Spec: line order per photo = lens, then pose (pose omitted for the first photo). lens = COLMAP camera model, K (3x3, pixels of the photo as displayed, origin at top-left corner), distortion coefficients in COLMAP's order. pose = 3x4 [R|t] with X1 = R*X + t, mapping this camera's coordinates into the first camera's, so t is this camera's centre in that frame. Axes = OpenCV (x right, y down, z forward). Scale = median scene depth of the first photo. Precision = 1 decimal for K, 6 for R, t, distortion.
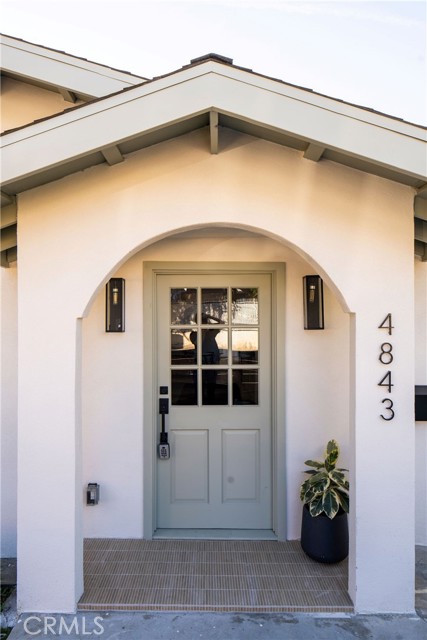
lens RADIAL K [[468.0, 0, 209.5], [0, 468.0, 320.3], [0, 0, 1]] dist [-0.011755, -0.000151]
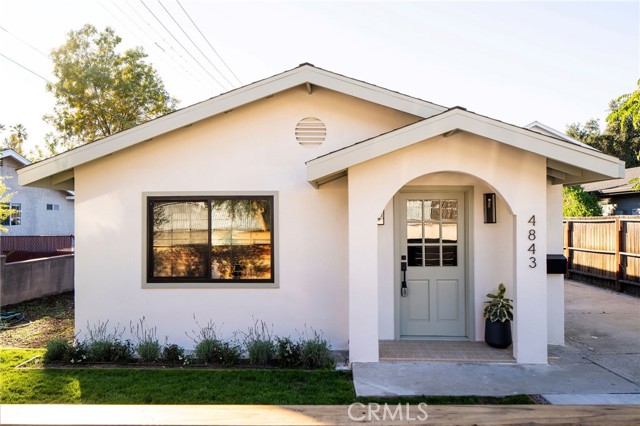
lens RADIAL K [[468.0, 0, 325.1], [0, 468.0, 212.2], [0, 0, 1]] dist [-0.011755, -0.000151]
pose [[0.999281, -0.002550, -0.037835, -0.359387], [0.002314, 0.999978, -0.006289, -0.013657], [0.037850, 0.006197, 0.999264, -0.861531]]
